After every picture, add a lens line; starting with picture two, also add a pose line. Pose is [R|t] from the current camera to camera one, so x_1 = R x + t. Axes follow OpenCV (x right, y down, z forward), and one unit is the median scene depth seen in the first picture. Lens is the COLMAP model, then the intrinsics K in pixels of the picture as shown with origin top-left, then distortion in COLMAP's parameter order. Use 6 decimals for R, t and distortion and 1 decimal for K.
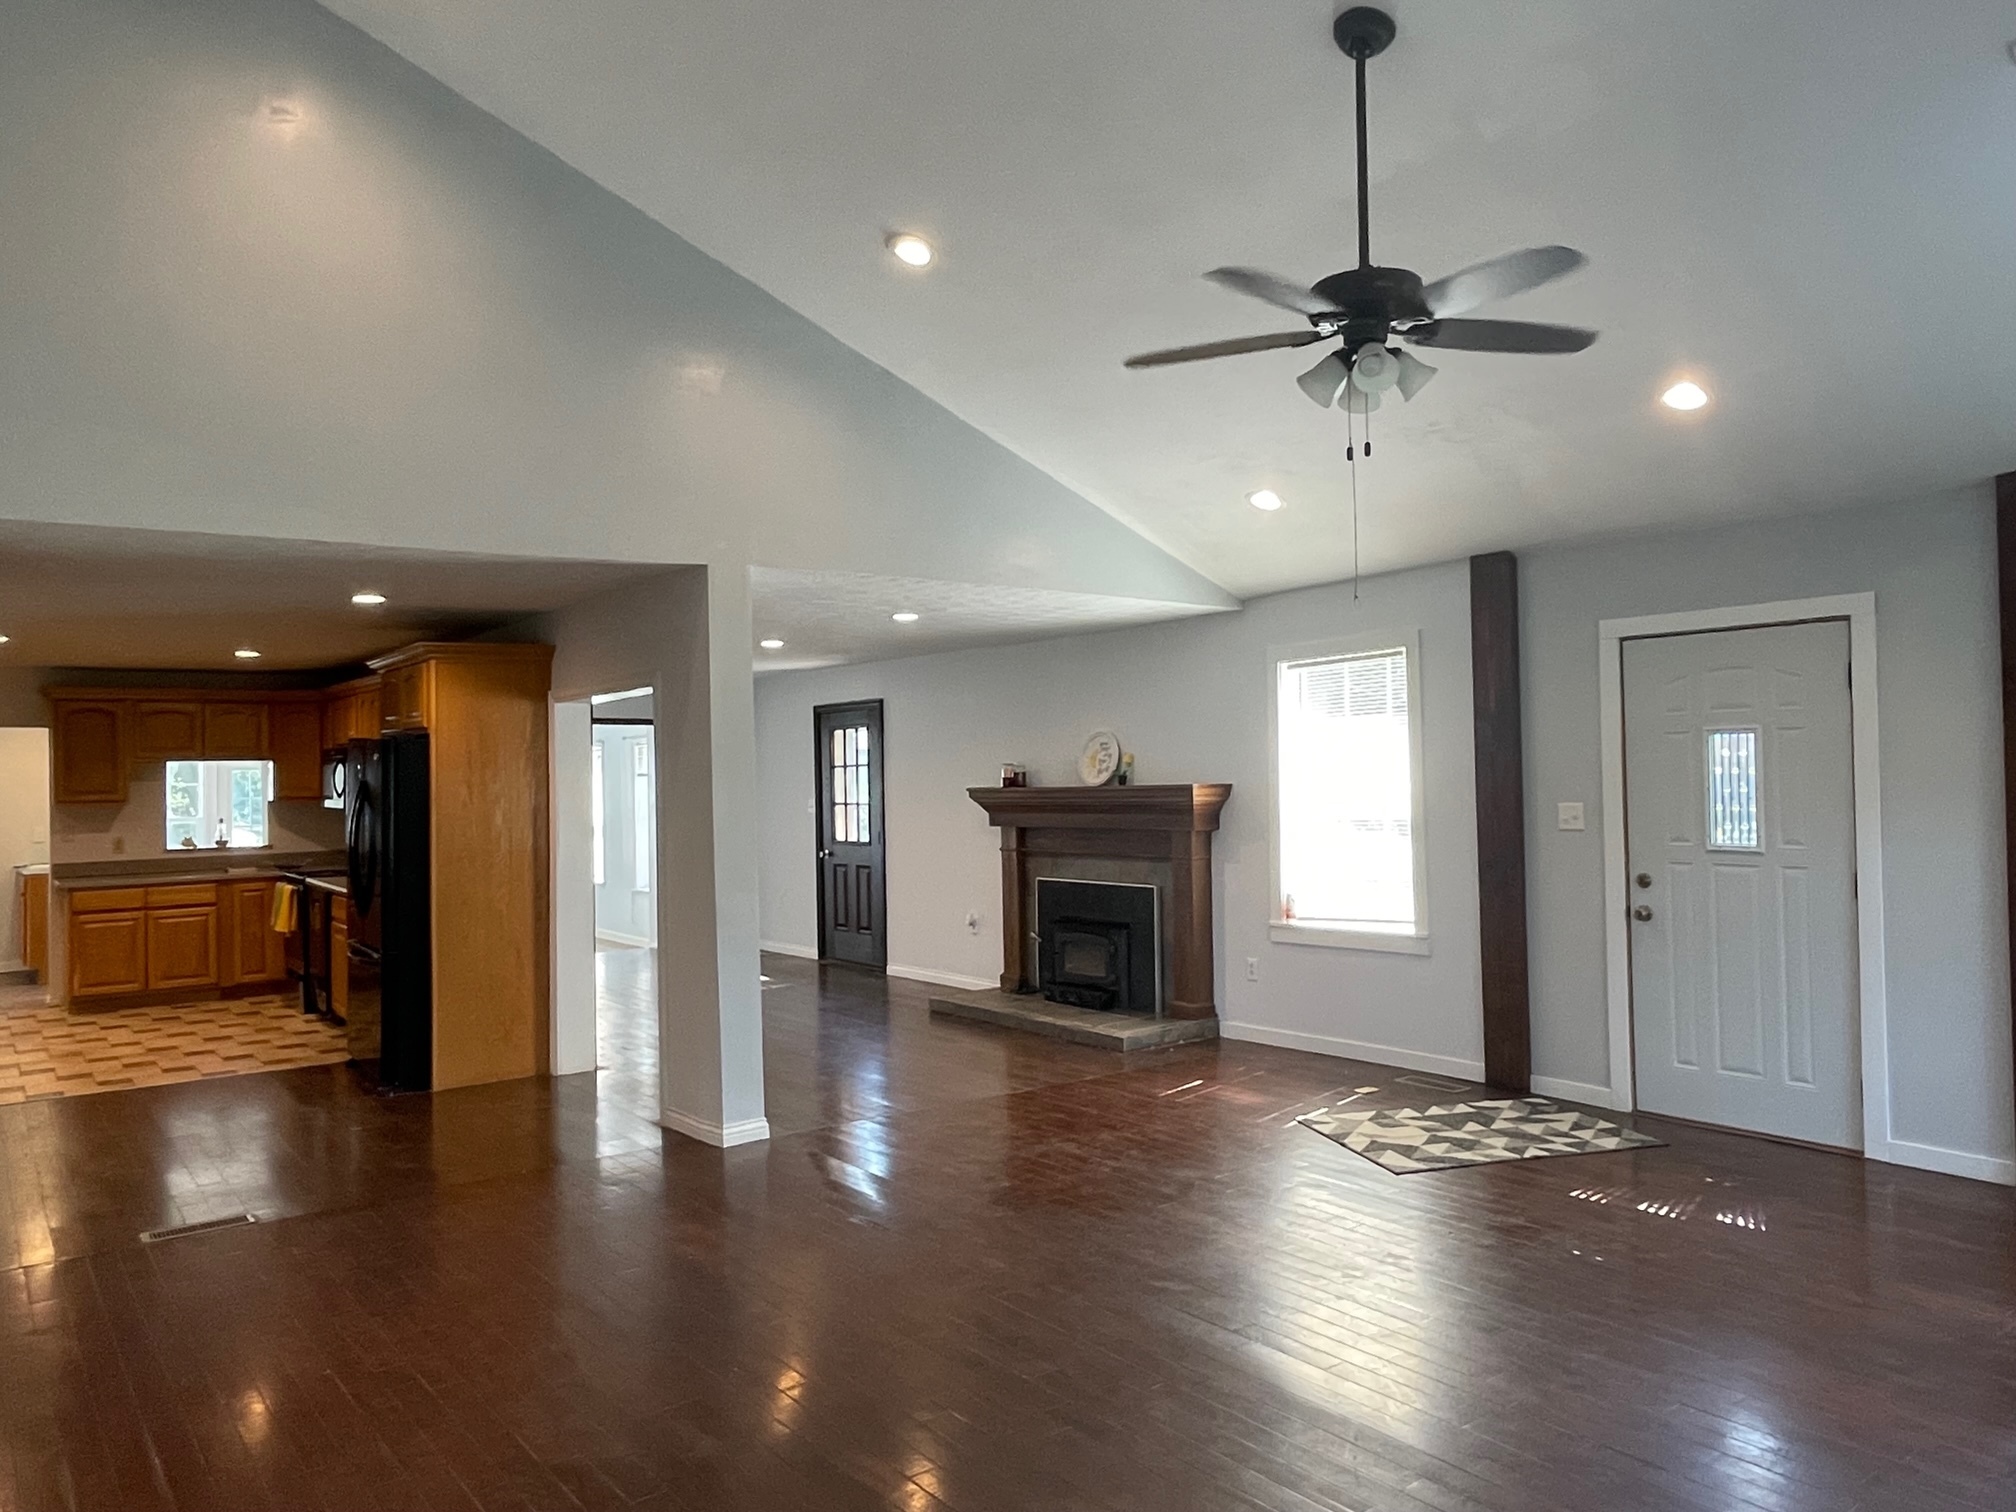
lens RADIAL K [[1419.1, 0, 997.9], [0, 1419.1, 747.4], [0, 0, 1]] dist [0.005625, 0.000007]
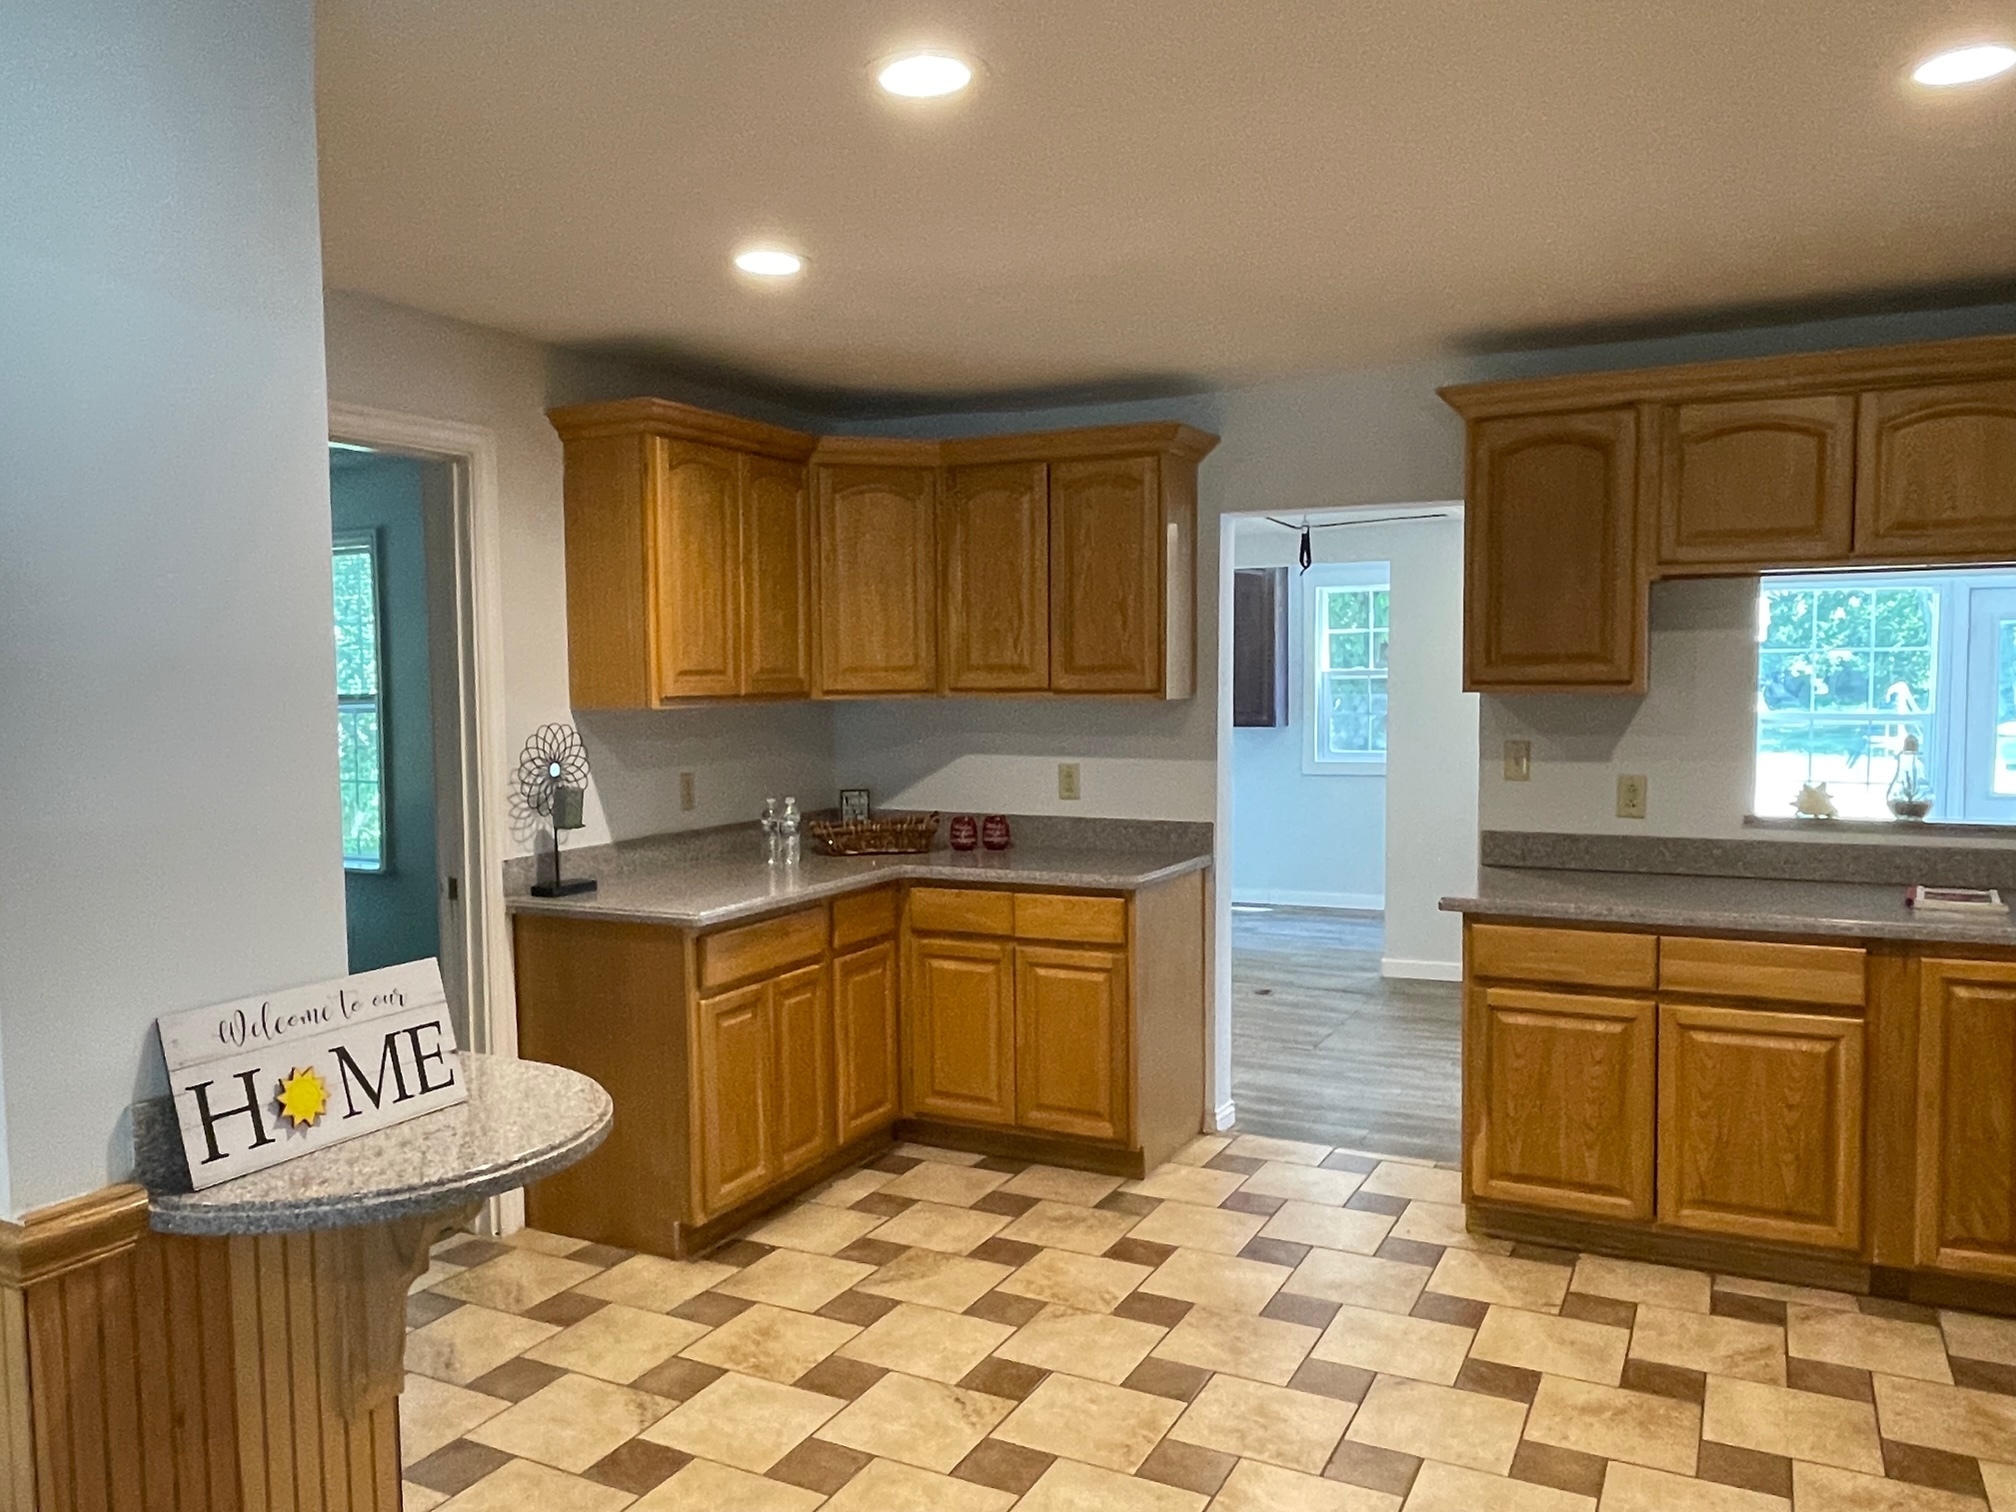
lens RADIAL K [[1479.8, 0, 977.1], [0, 1479.8, 765.9], [0, 0, 1]] dist [0.004128, -0.013746]
pose [[0.435494, 0.070802, -0.897403, -0.338749], [0.018323, 0.995998, 0.087473, 0.022087], [0.900005, -0.054538, 0.432454, 0.673438]]
